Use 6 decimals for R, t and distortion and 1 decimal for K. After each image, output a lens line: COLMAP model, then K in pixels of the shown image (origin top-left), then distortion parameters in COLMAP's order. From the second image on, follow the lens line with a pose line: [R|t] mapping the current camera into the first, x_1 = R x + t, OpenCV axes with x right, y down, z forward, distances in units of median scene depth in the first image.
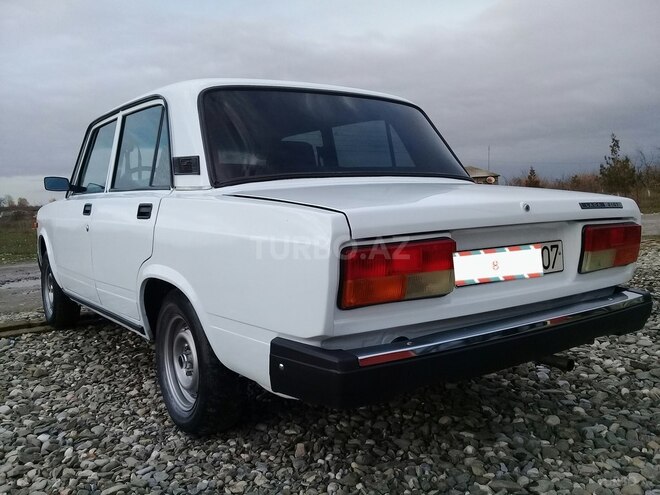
lens RADIAL K [[617.0, 0, 334.9], [0, 617.0, 240.4], [0, 0, 1]] dist [0.001429, 0.000000]
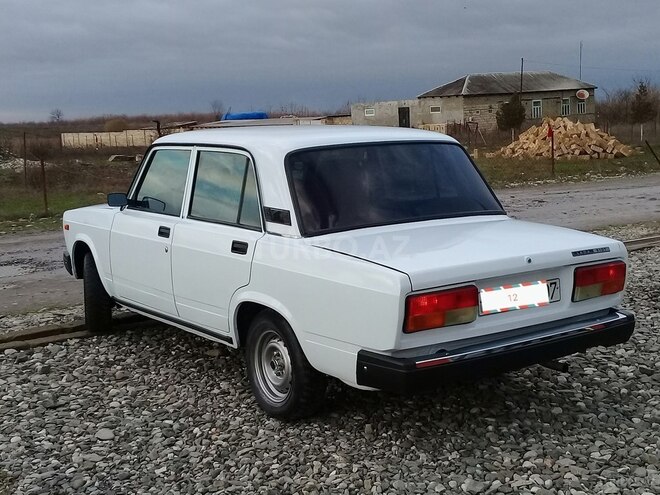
lens RADIAL K [[958.2, 0, 326.7], [0, 958.2, 249.2], [0, 0, 1]] dist [0.004565, 0.000000]
pose [[0.999908, 0.002740, -0.013312, -0.118181], [-0.001840, 0.997744, 0.067109, -0.200075], [0.013466, -0.067078, 0.997657, -1.086274]]
